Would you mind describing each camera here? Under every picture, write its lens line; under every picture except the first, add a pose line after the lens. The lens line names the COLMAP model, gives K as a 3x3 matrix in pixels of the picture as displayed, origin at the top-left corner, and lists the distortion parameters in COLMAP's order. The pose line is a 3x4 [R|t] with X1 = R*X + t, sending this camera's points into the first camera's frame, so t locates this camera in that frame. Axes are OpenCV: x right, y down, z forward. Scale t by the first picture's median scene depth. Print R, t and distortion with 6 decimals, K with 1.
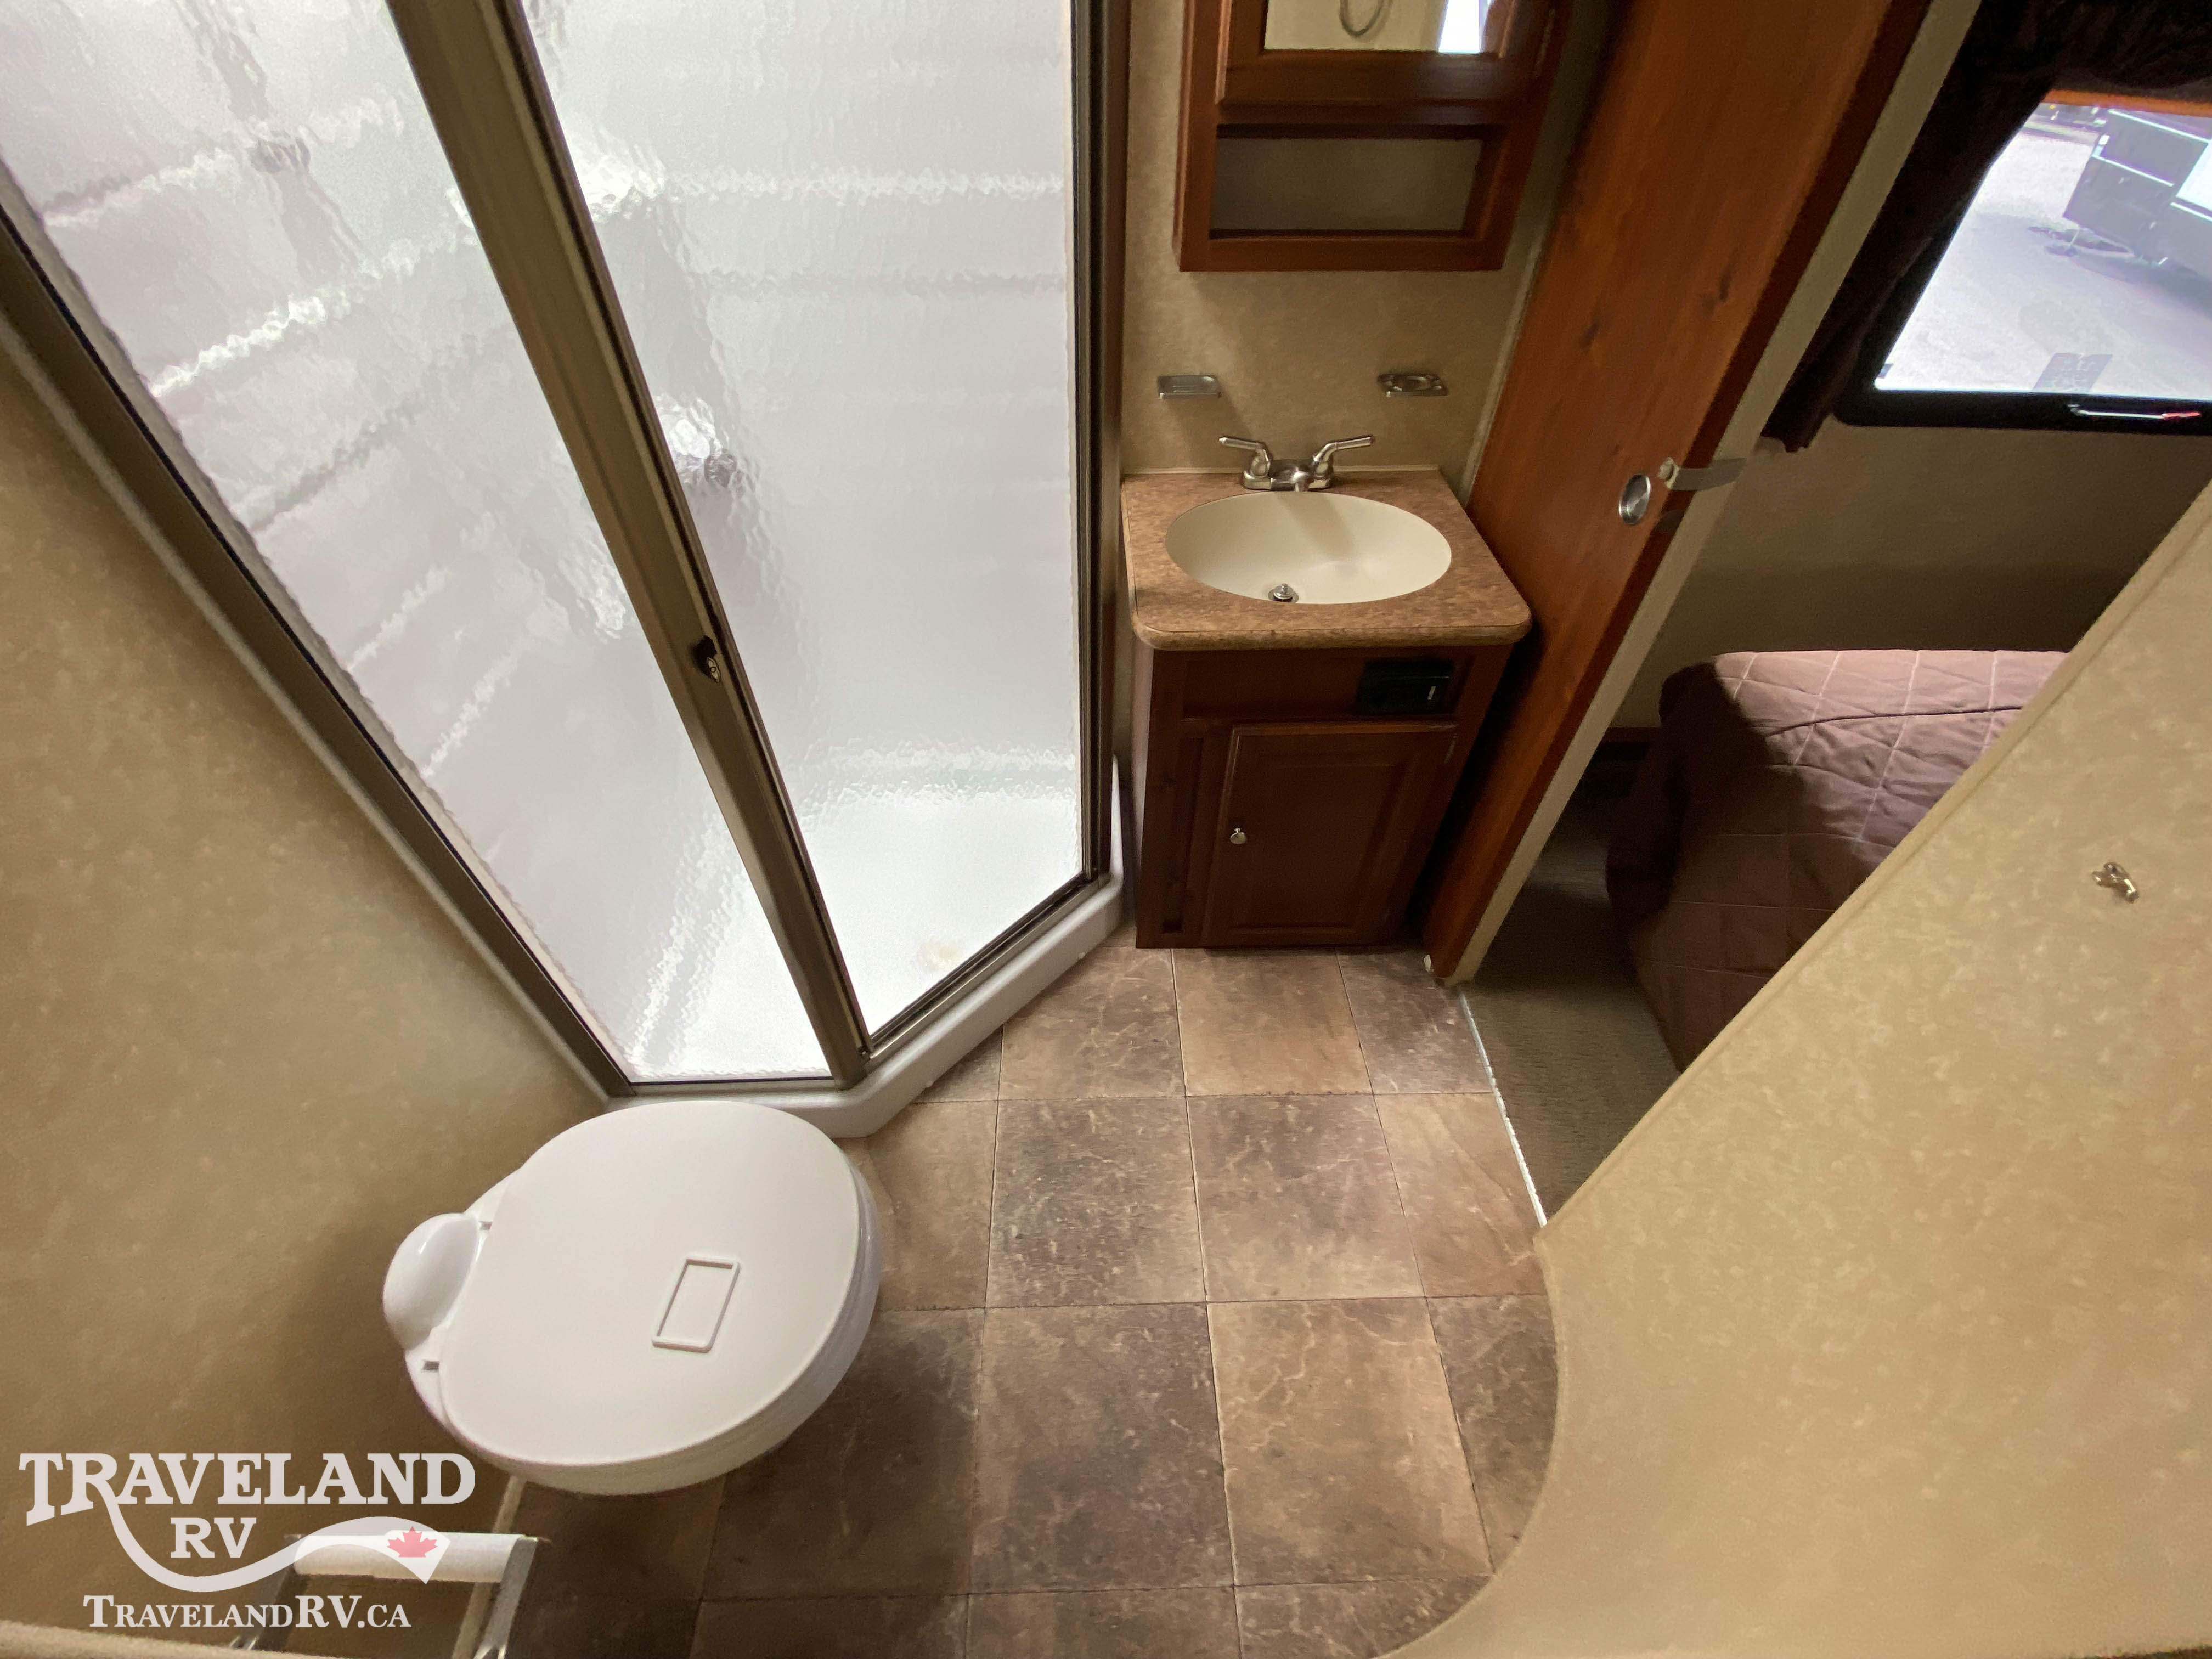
lens RADIAL K [[888.5, 0, 1098.5], [0, 888.5, 830.4], [0, 0, 1]] dist [0.017375, -0.018513]
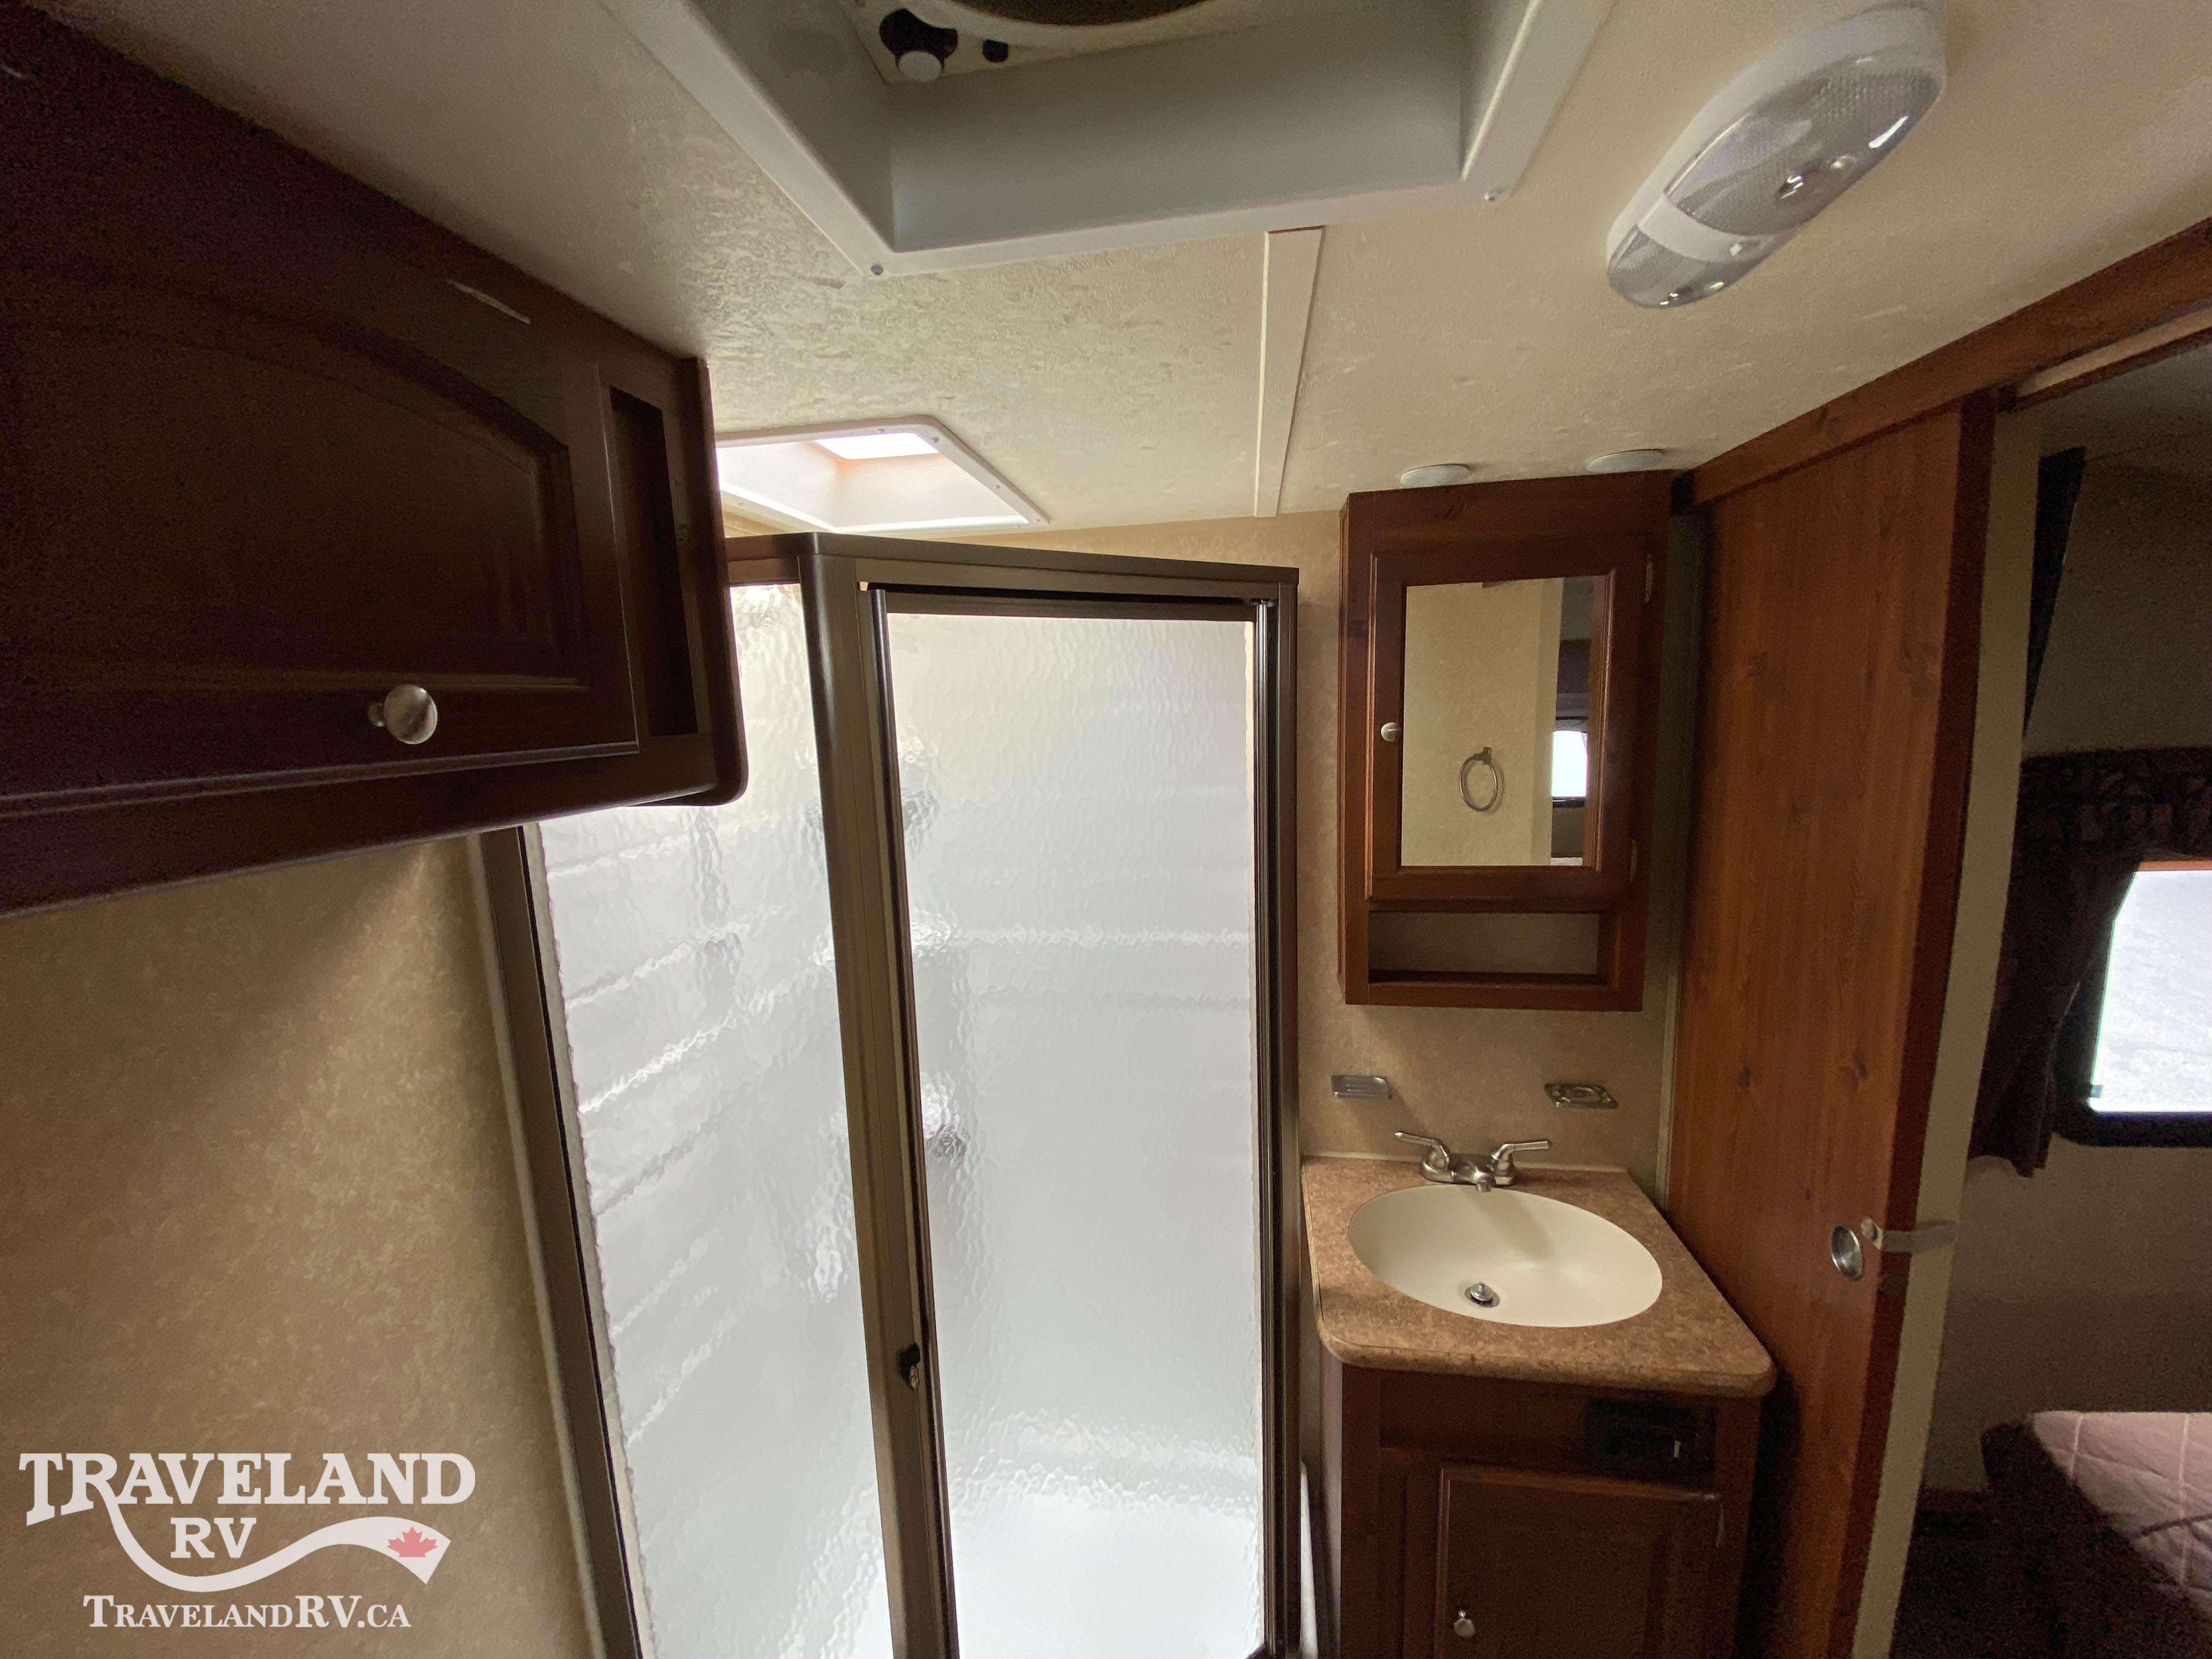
lens RADIAL K [[903.0, 0, 1091.6], [0, 903.0, 822.5], [0, 0, 1]] dist [0.010705, -0.015922]
pose [[0.979739, -0.018545, -0.199420, 0.003037], [-0.104214, 0.803083, -0.586683, -0.070138], [0.171031, 0.595578, 0.784879, -0.143328]]
